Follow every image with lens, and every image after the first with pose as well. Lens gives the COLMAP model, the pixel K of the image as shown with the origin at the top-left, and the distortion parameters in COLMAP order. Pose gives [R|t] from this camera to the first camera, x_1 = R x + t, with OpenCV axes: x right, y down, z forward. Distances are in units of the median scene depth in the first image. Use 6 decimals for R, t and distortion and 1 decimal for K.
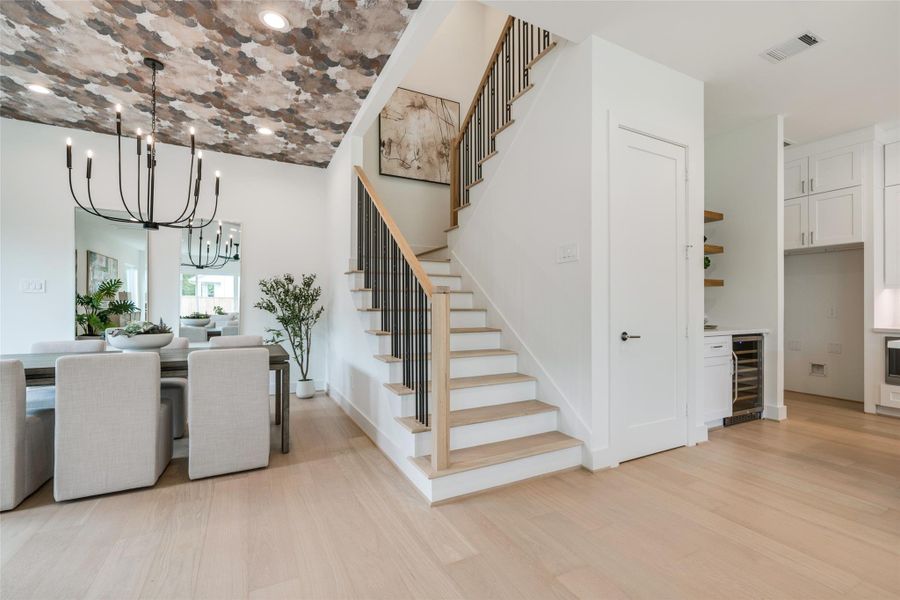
lens RADIAL K [[384.5, 0, 445.2], [0, 384.5, 308.4], [0, 0, 1]] dist [-0.002796, 0.000621]
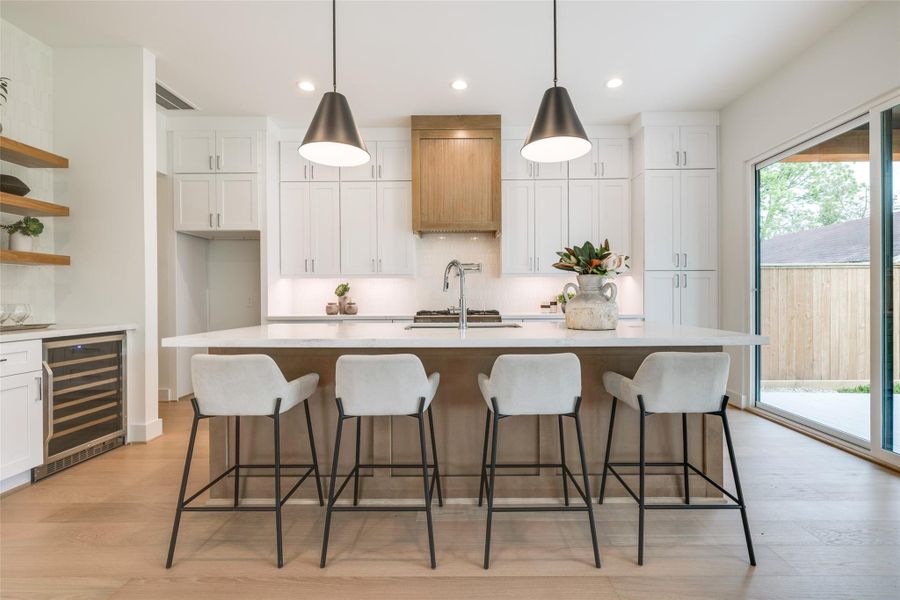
lens RADIAL K [[384.5, 0, 455.7], [0, 384.5, 302.8], [0, 0, 1]] dist [-0.002796, 0.000621]
pose [[0.478687, -0.016388, 0.877833, 0.486274], [0.007296, 0.999866, 0.014688, 0.004486], [-0.877955, -0.000627, 0.478742, 0.075623]]
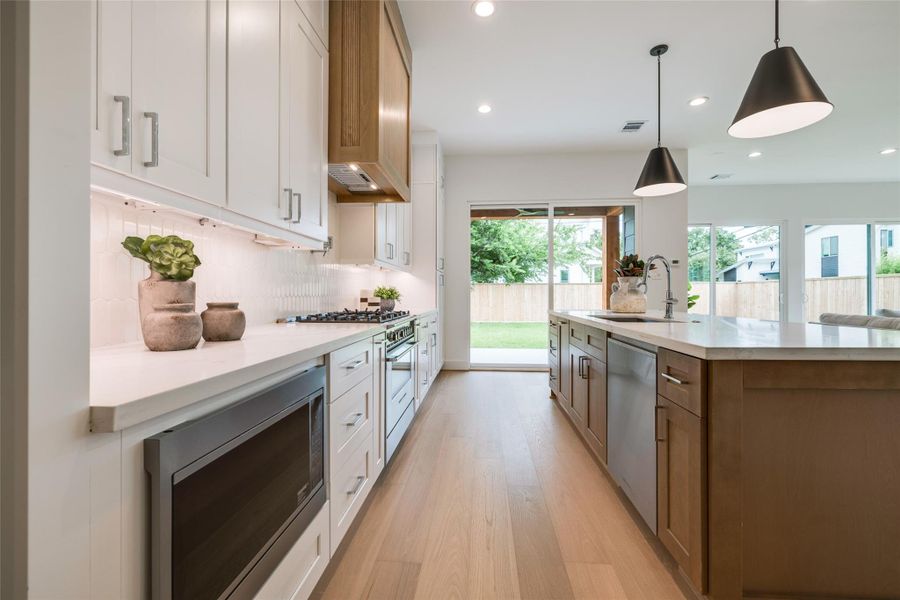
lens RADIAL K [[389.1, 0, 452.9], [0, 389.1, 293.9], [0, 0, 1]] dist [-0.001706, 0.000065]
pose [[-0.852093, -0.004192, 0.523373, 0.988450], [-0.003411, 0.999991, 0.002456, 0.008466], [-0.523379, 0.000307, -0.852100, 1.125793]]
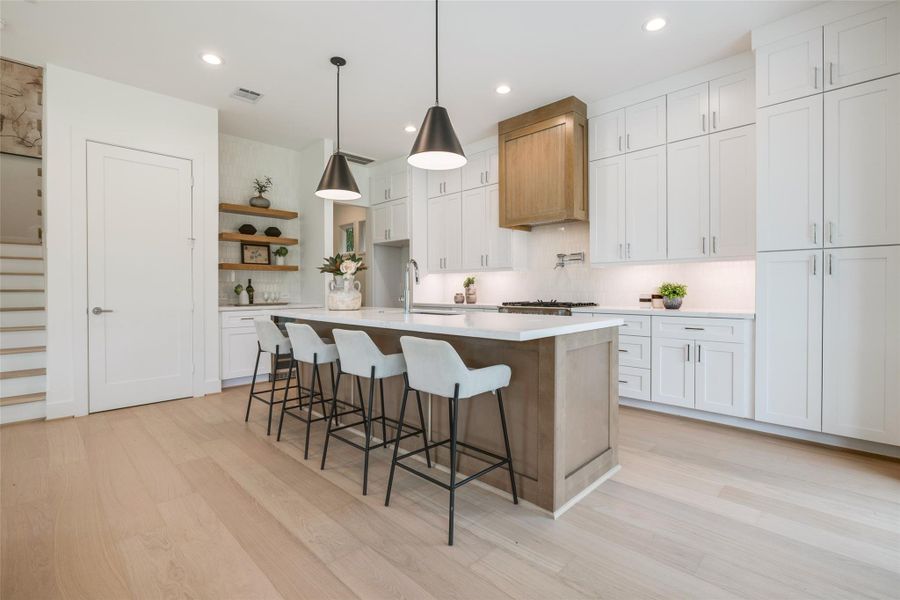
lens RADIAL K [[405.5, 0, 452.1], [0, 405.5, 296.0], [0, 0, 1]] dist [-0.001392, -0.000972]
pose [[0.952562, -0.008309, 0.304232, 0.860156], [0.003990, 0.999882, 0.014814, 0.007170], [-0.304319, -0.012897, 0.952483, -0.441740]]
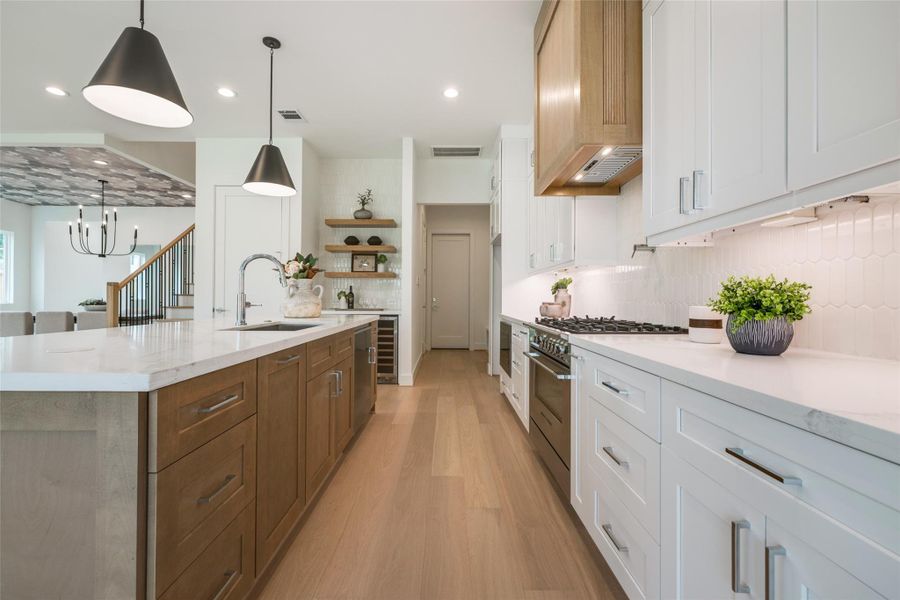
lens RADIAL K [[395.1, 0, 449.1], [0, 395.1, 297.9], [0, 0, 1]] dist [0.000565, 0.000296]
pose [[0.886383, 0.004994, -0.462927, 1.594483], [-0.006662, 0.999976, -0.001967, 0.011704], [0.462906, 0.004828, 0.886394, -0.063528]]
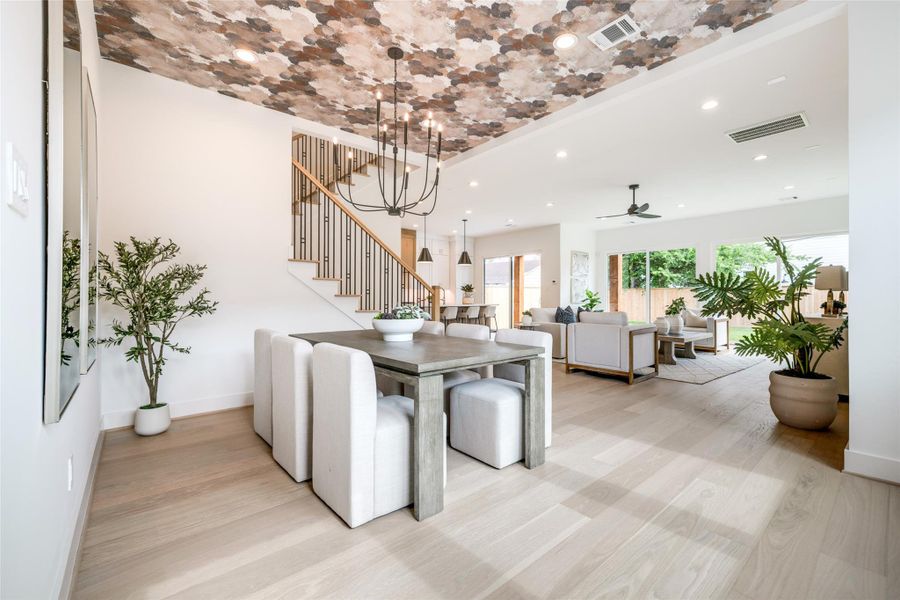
lens RADIAL K [[384.5, 0, 451.5], [0, 384.5, 300.0], [0, 0, 1]] dist [-0.002796, 0.000621]
pose [[-0.219622, -0.007759, 0.975554, -1.419155], [0.000823, 0.999967, 0.008139, 0.004777], [-0.975585, 0.002590, -0.219608, 0.858576]]
